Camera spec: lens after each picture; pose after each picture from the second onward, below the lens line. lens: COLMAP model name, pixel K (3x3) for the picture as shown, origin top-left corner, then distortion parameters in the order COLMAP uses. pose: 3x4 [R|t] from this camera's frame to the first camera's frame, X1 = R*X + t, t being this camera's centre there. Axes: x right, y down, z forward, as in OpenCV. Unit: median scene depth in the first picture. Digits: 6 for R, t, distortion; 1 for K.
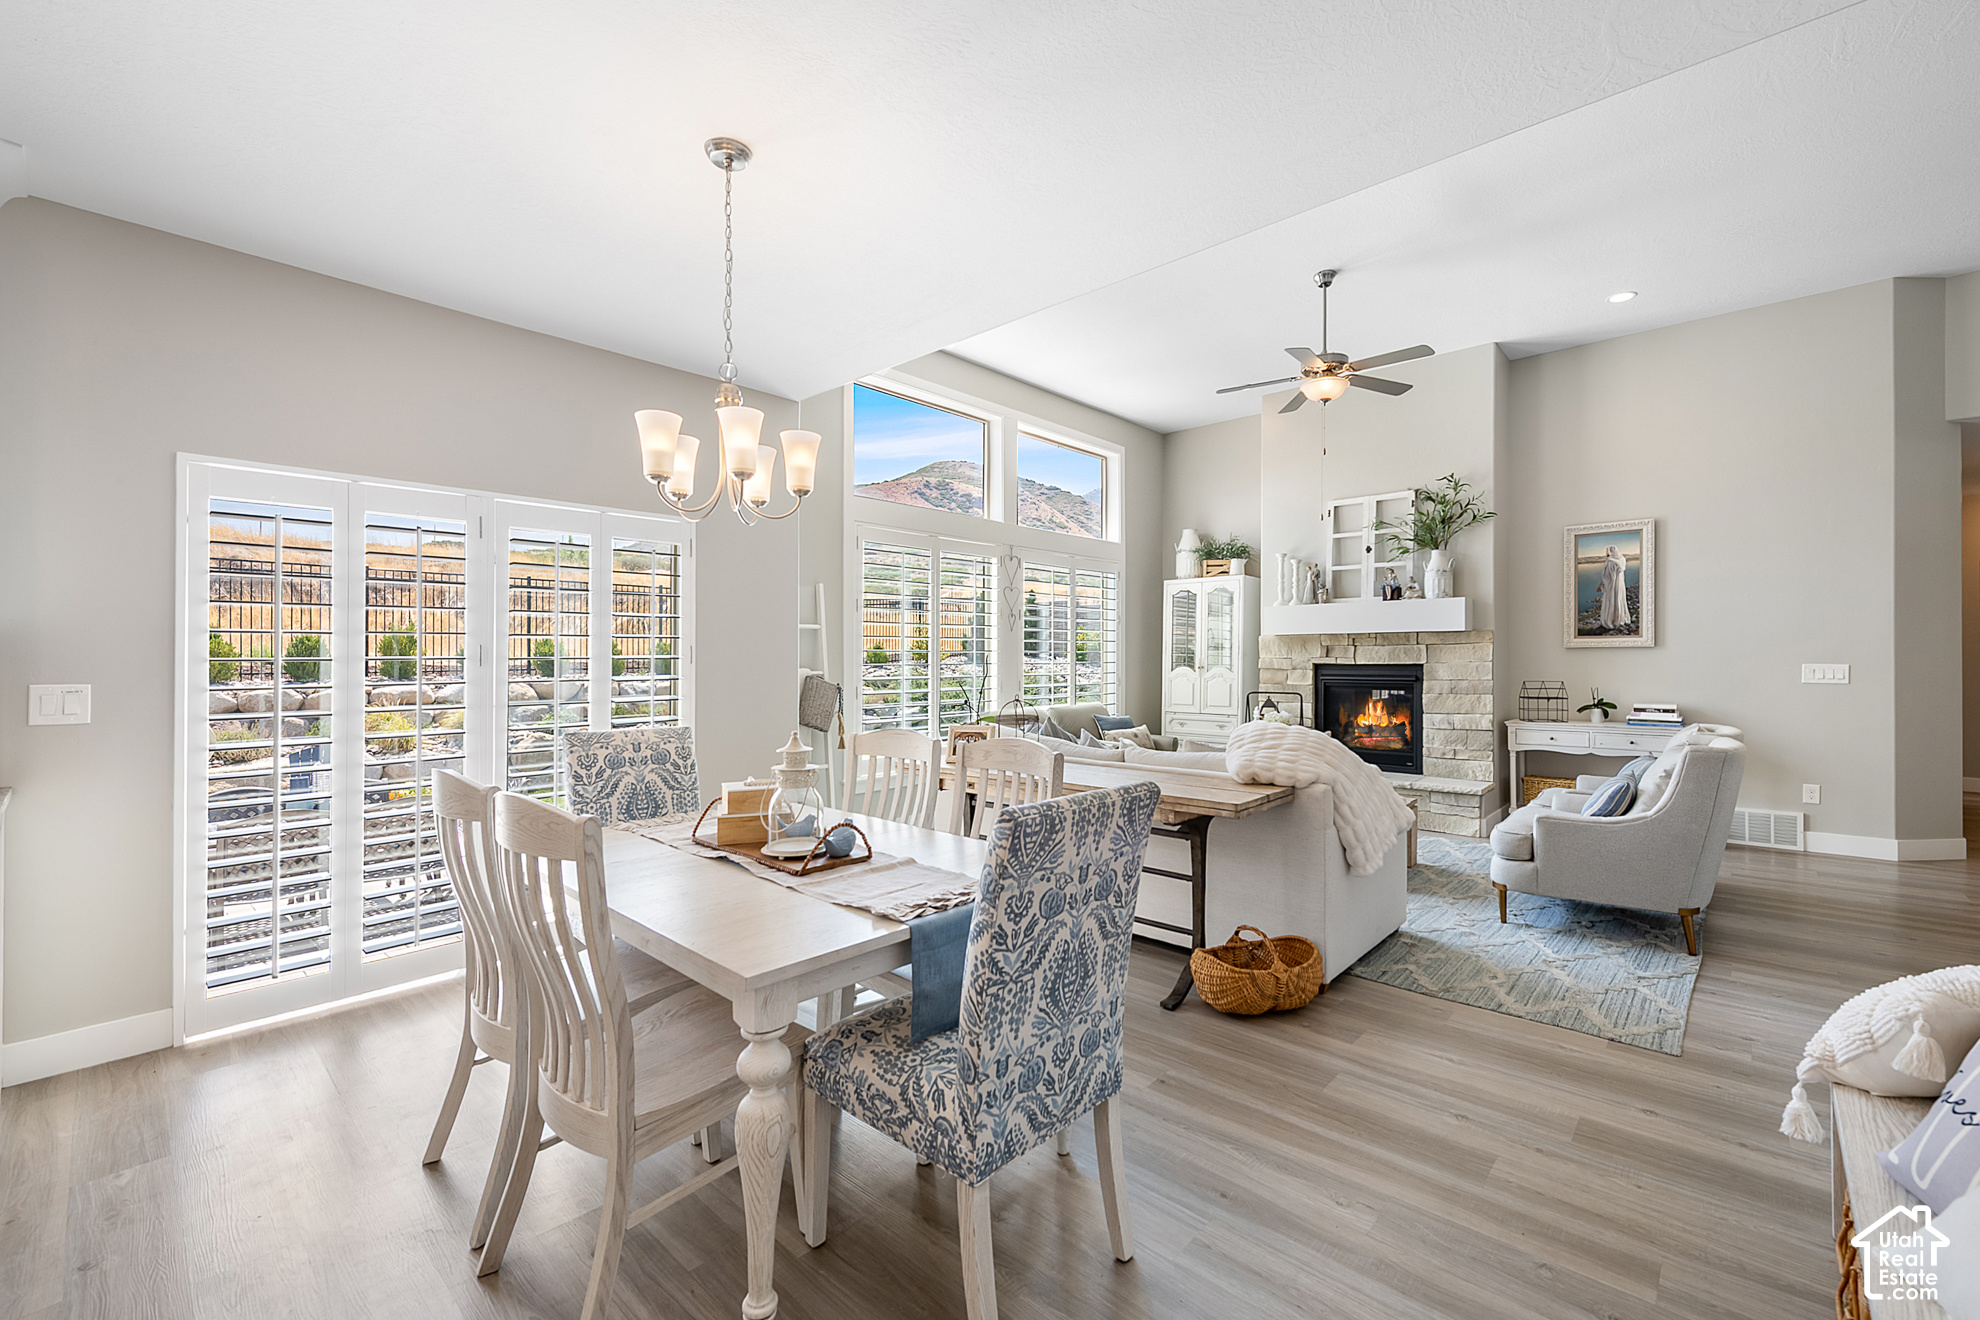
lens RADIAL K [[803.1, 0, 990.5], [0, 803.1, 664.4], [0, 0, 1]] dist [0.008698, 0.000221]
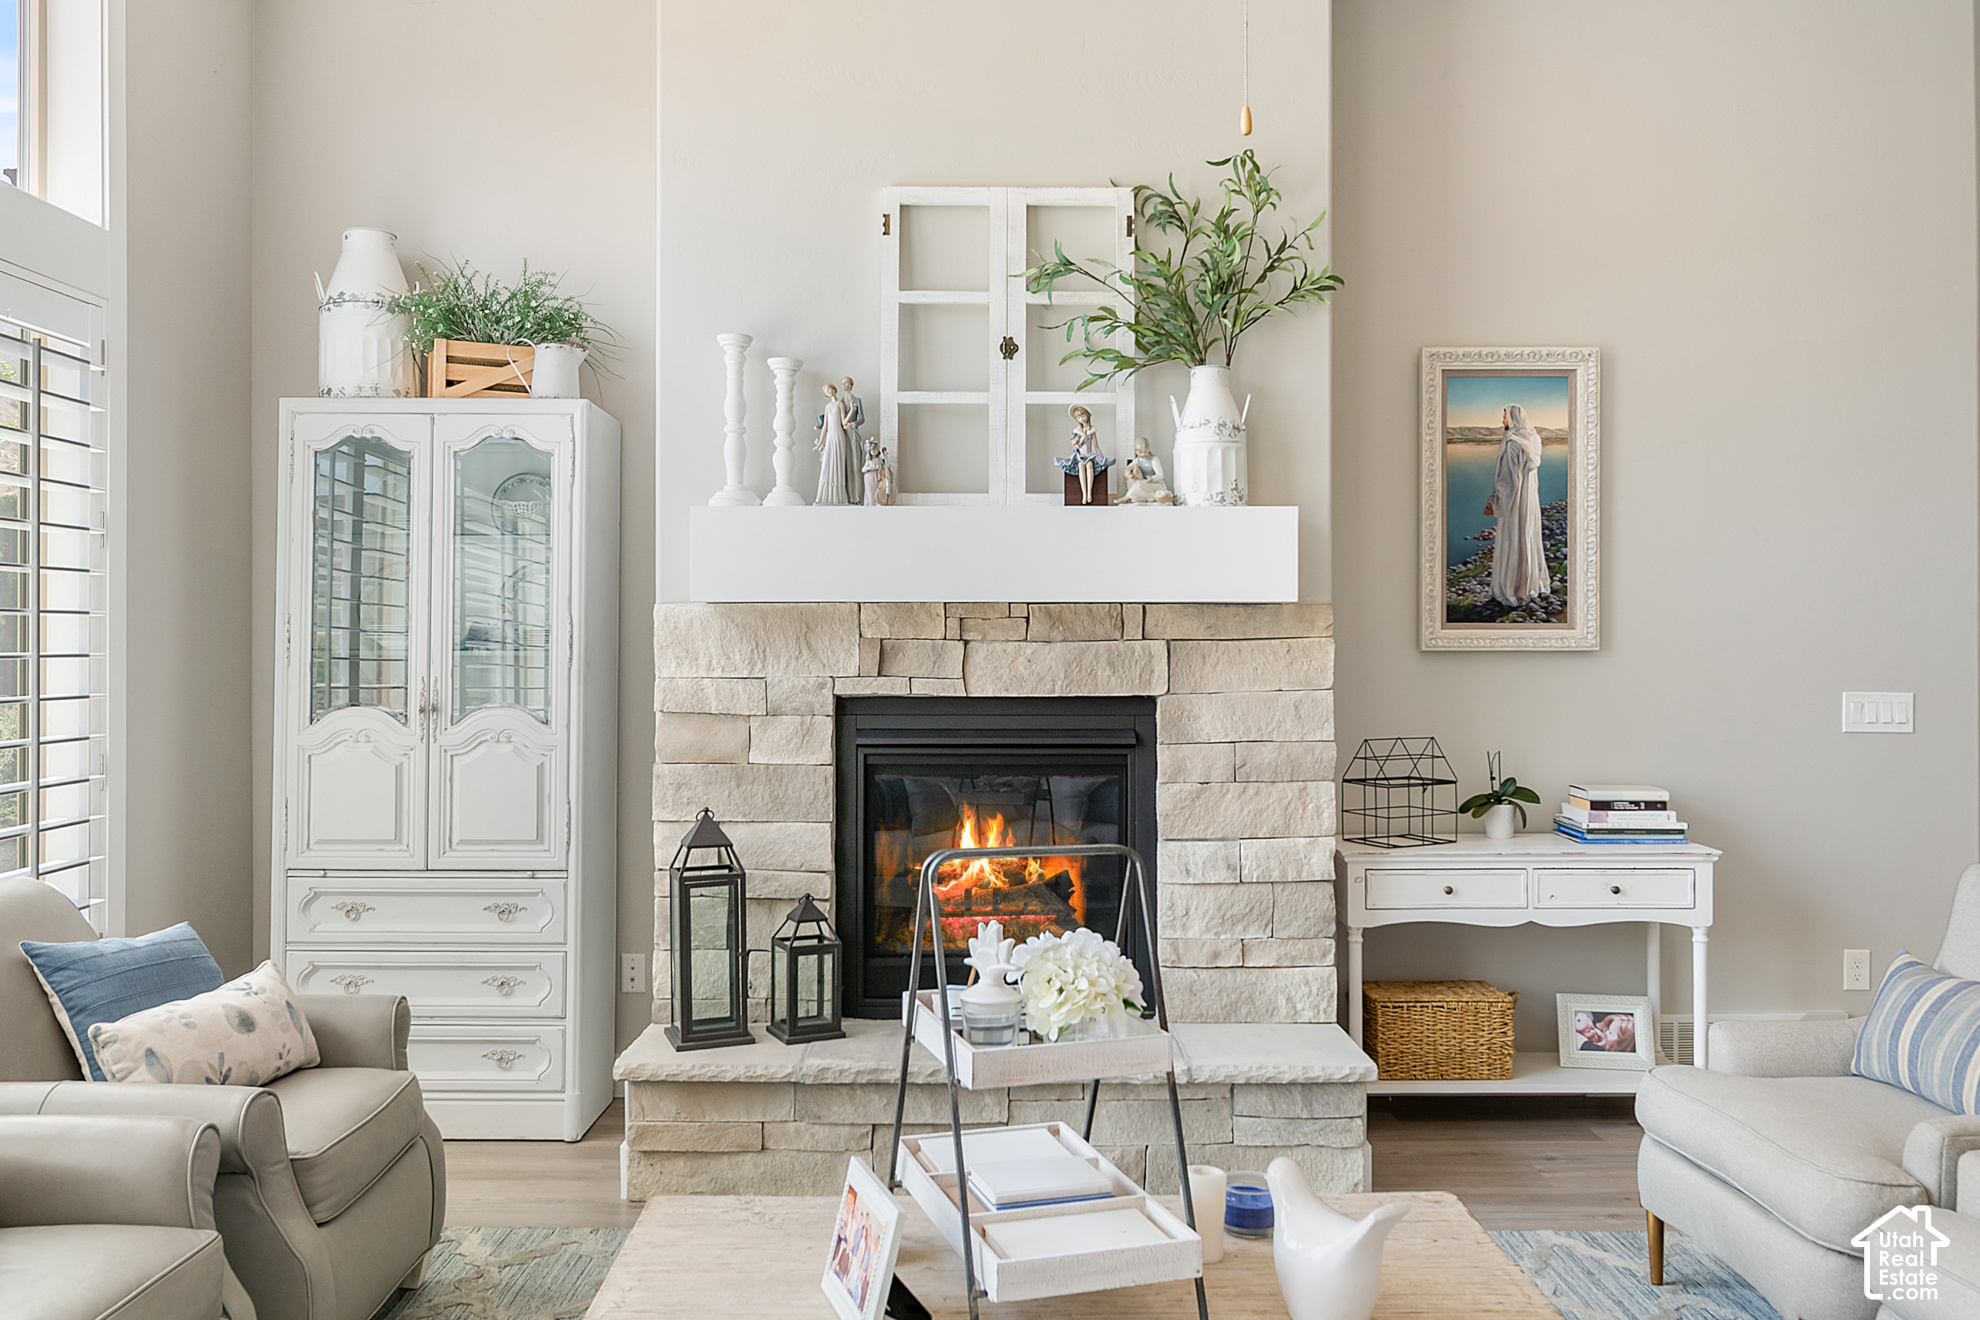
lens RADIAL K [[1546.4, 0, 985.2], [0, 1546.4, 646.7], [0, 0, 1]] dist [0.014334, -0.002509]
pose [[0.719750, 0.002776, 0.694228, 0.026065], [0.002282, 0.999977, -0.006364, -0.017808], [-0.694230, 0.006165, 0.719727, 0.572871]]
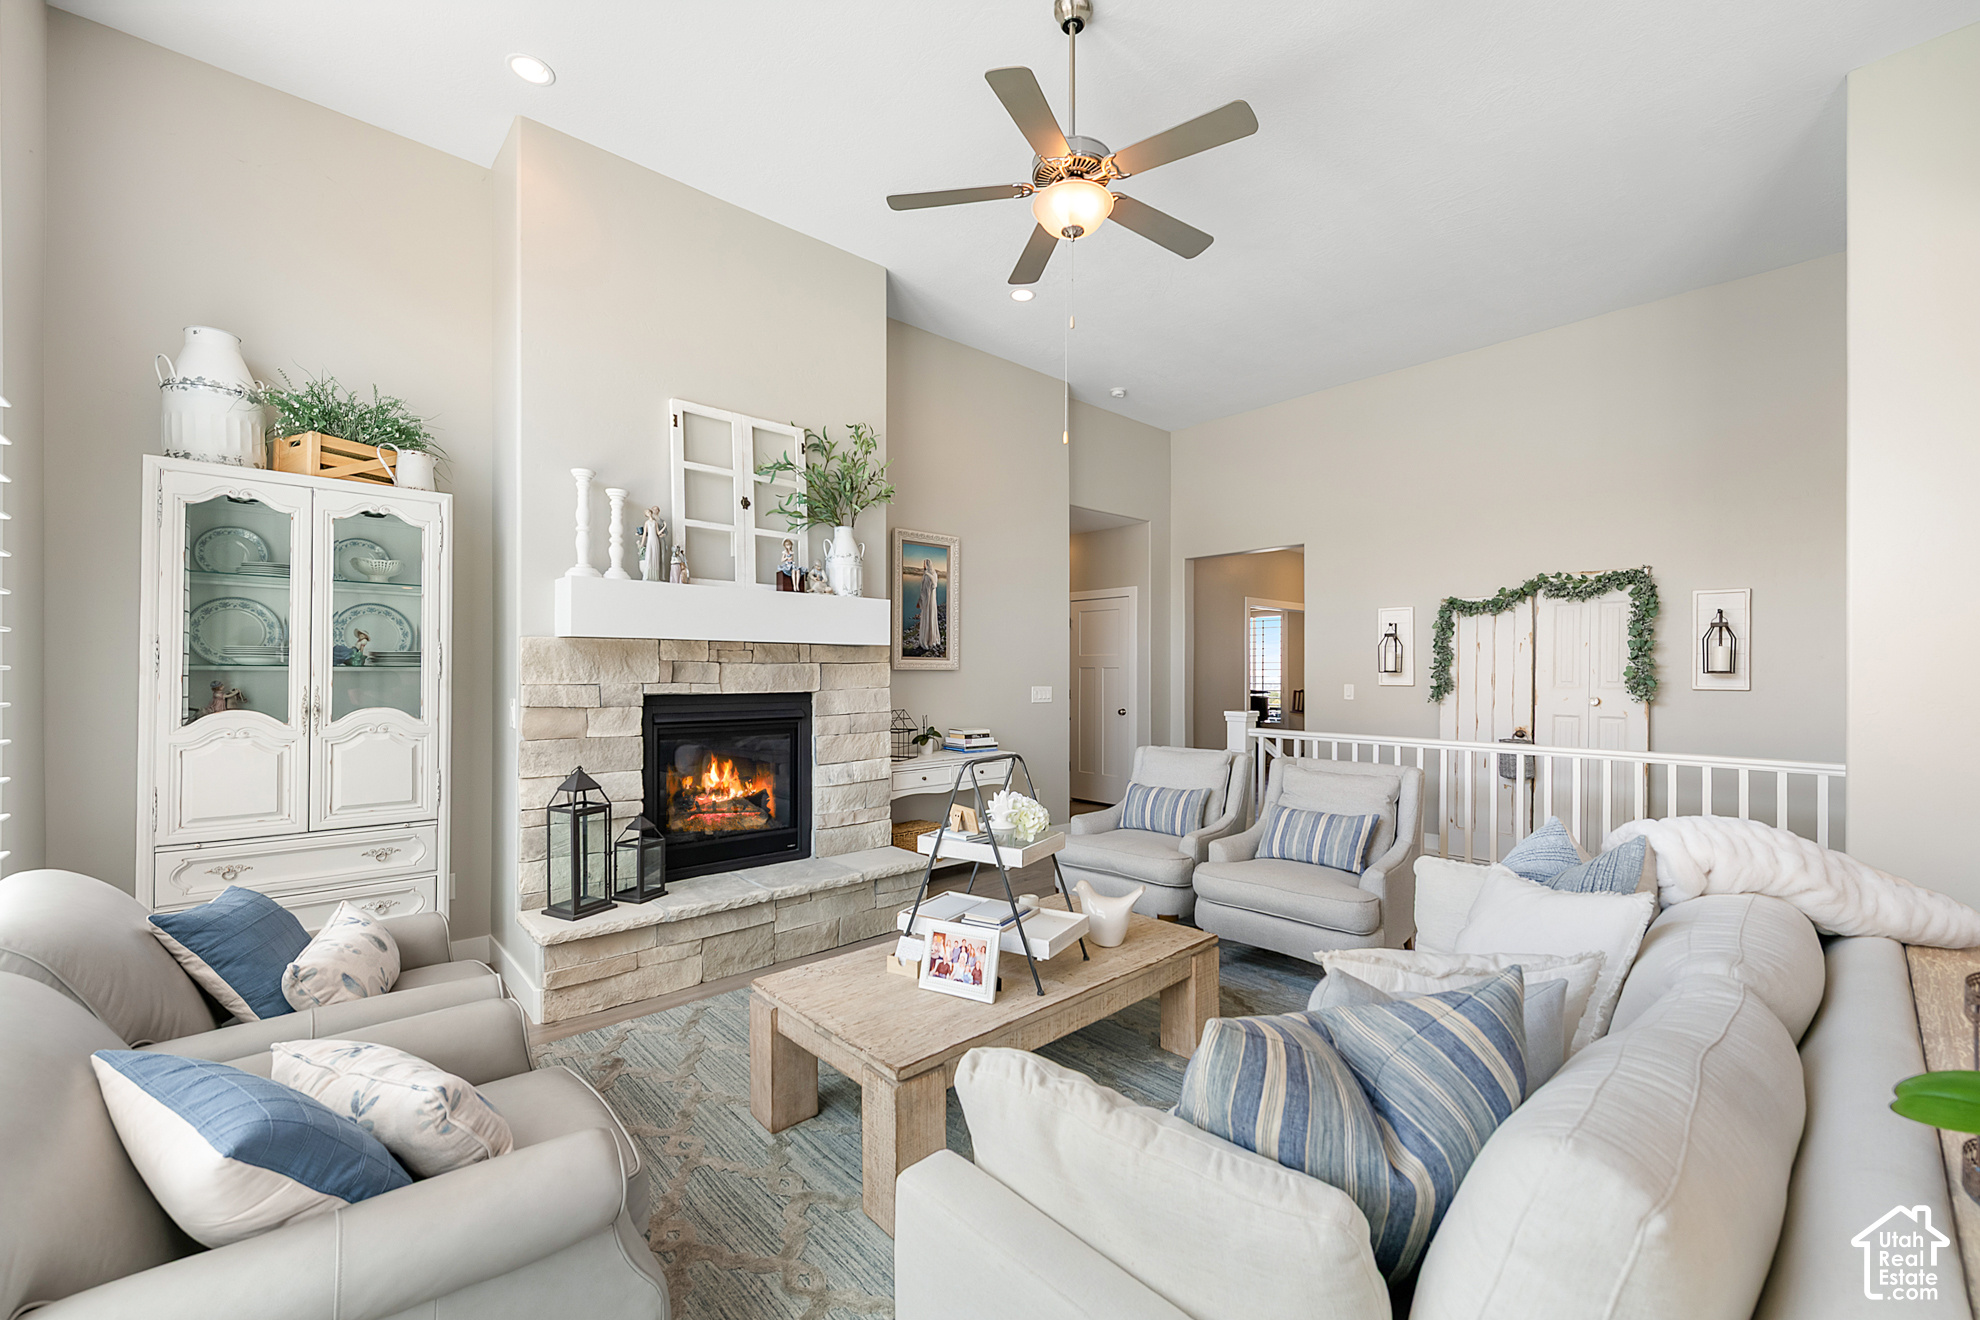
lens RADIAL K [[803.1, 0, 985.2], [0, 803.1, 669.8], [0, 0, 1]] dist [0.008698, 0.000221]
pose [[0.063835, 0.005126, 0.997947, -0.121976], [0.003089, 0.999981, -0.005334, -0.015145], [-0.997956, 0.003423, 0.063818, 0.811198]]
